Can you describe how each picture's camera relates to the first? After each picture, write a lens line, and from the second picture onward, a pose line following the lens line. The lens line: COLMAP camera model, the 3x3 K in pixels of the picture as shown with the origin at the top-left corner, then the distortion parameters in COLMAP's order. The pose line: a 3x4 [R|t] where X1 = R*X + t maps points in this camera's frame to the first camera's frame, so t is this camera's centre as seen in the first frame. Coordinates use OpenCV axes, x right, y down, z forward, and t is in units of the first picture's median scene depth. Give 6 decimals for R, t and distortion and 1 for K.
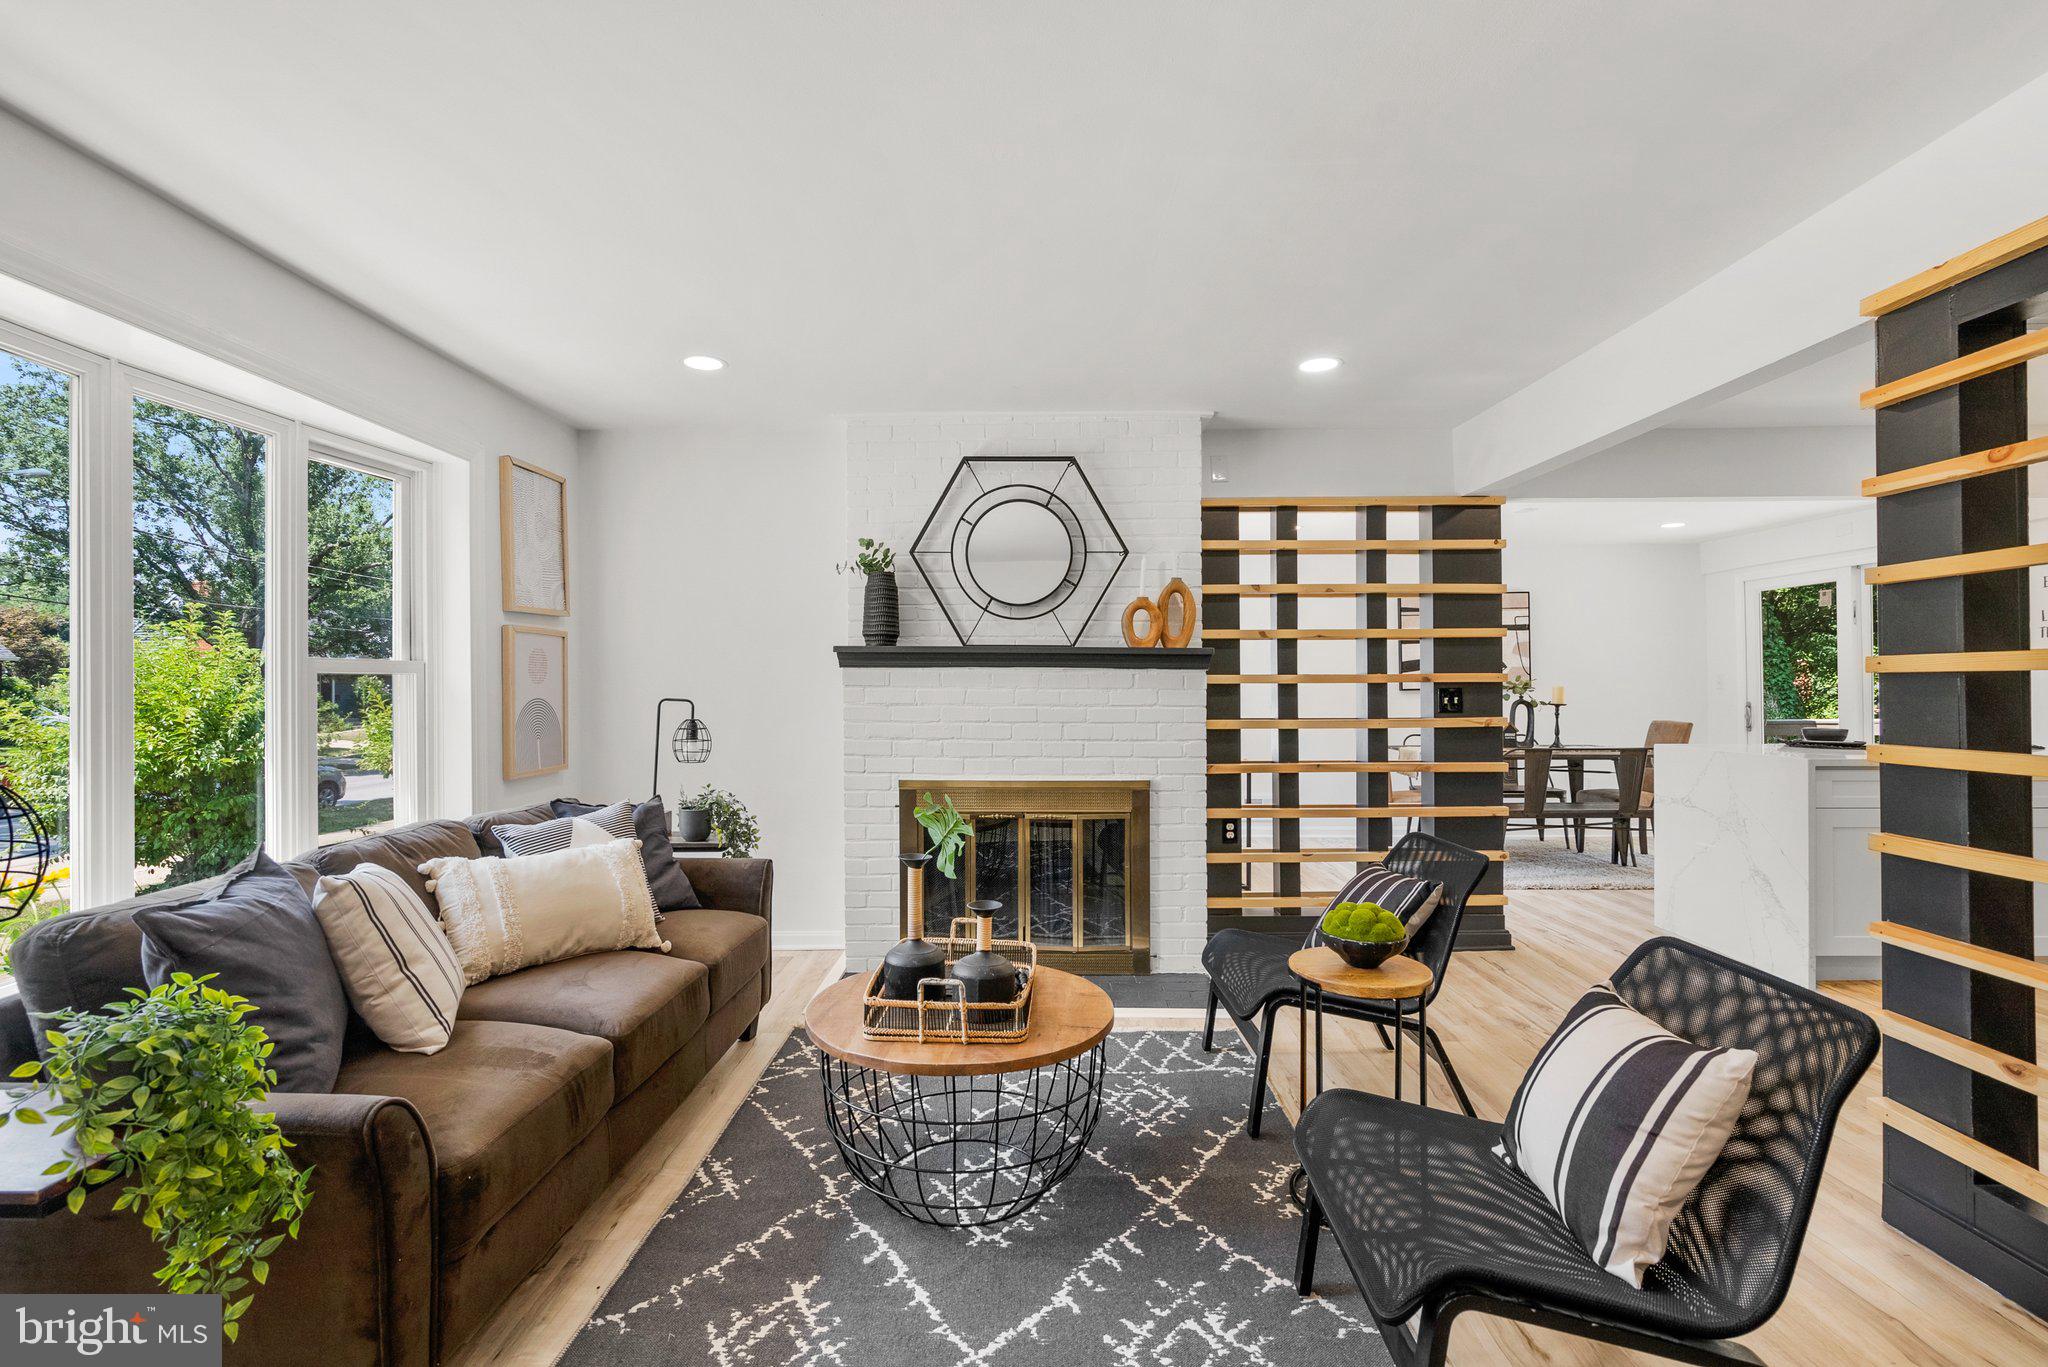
lens RADIAL K [[932.8, 0, 1026.9], [0, 932.8, 675.6], [0, 0, 1]] dist [-0.007123, 0.002399]
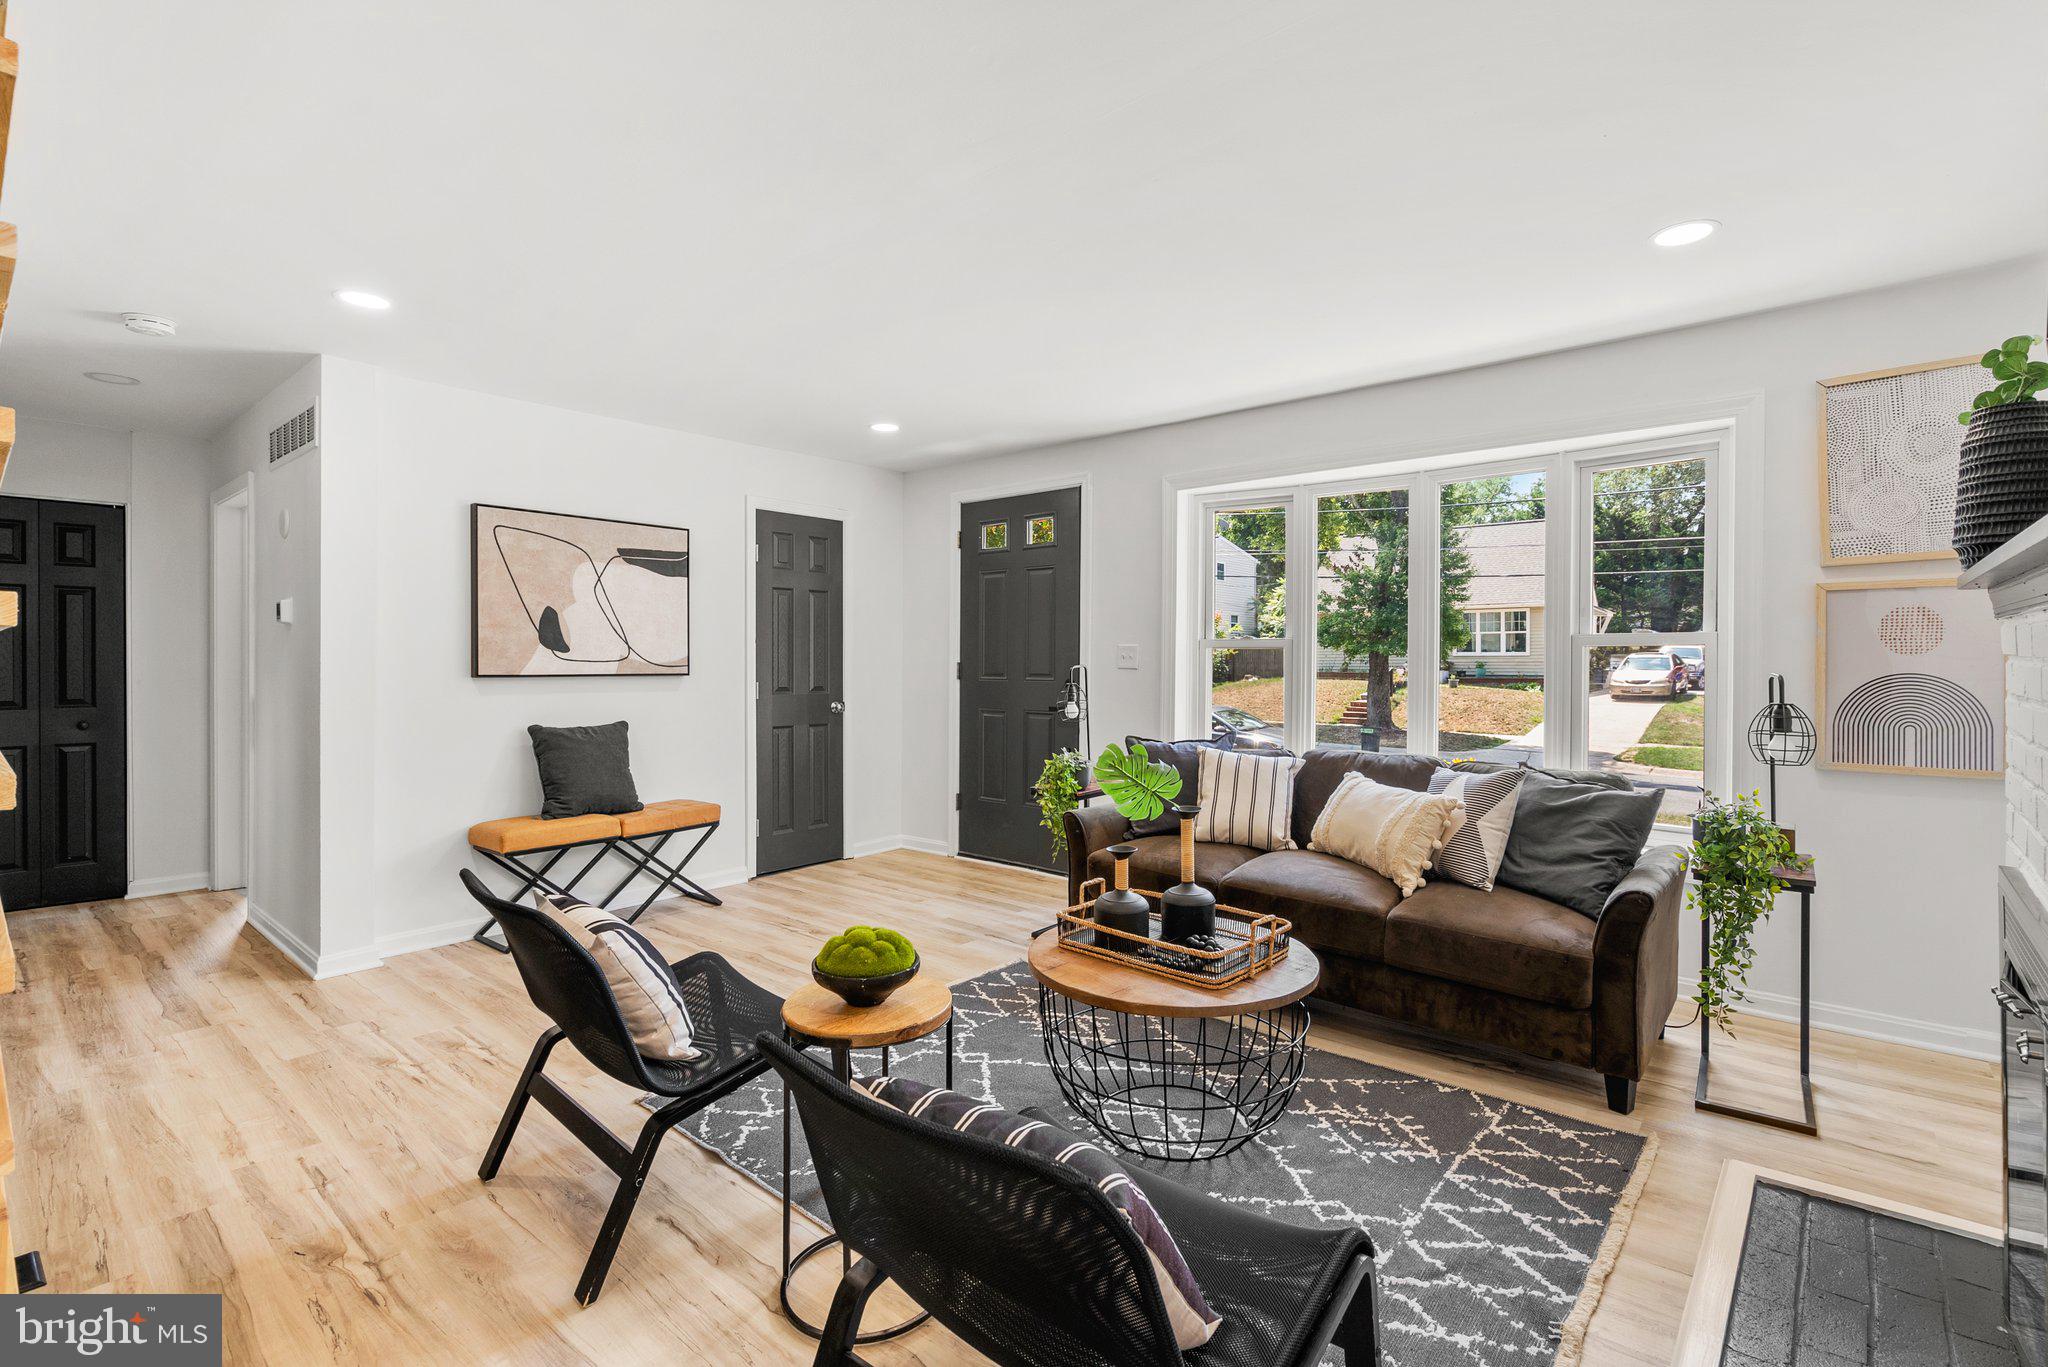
lens RADIAL K [[932.8, 0, 1037.7], [0, 932.8, 662.5], [0, 0, 1]] dist [-0.007123, 0.002399]
pose [[-0.641327, 0.004266, -0.767256, 0.496238], [0.008355, 0.999964, -0.001424, 0.009924], [0.767222, -0.007324, -0.641340, 0.919852]]
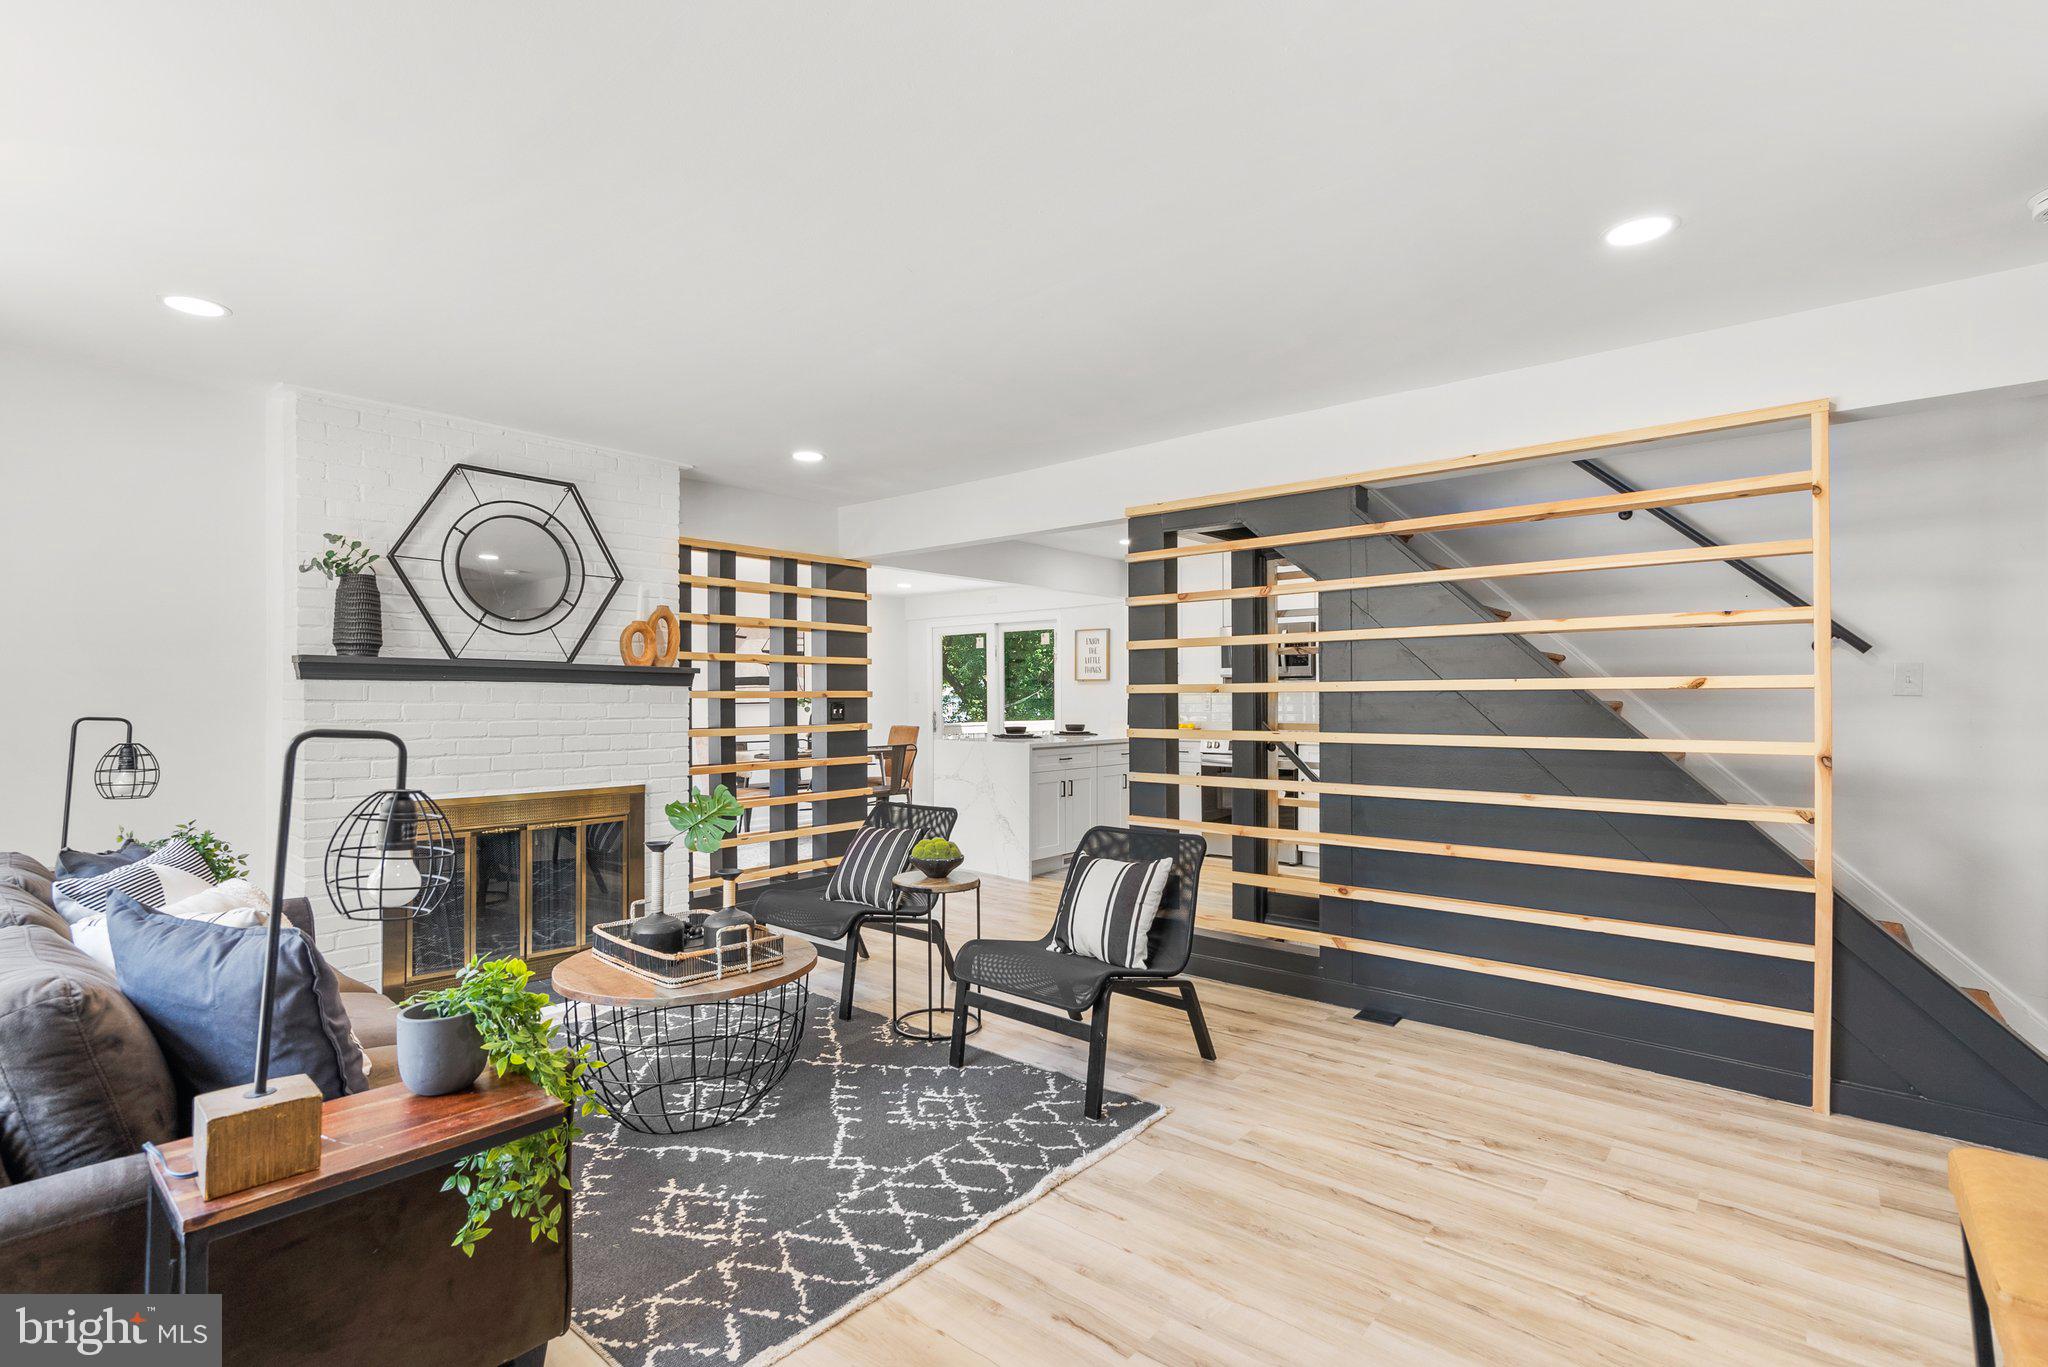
lens RADIAL K [[932.8, 0, 1027.3], [0, 932.8, 681.3], [0, 0, 1]] dist [-0.007123, 0.002399]
pose [[0.642141, 0.014758, 0.766444, -0.427873], [-0.008061, 0.999889, -0.012499, -0.001393], [-0.766544, 0.001848, 0.642189, -0.075886]]
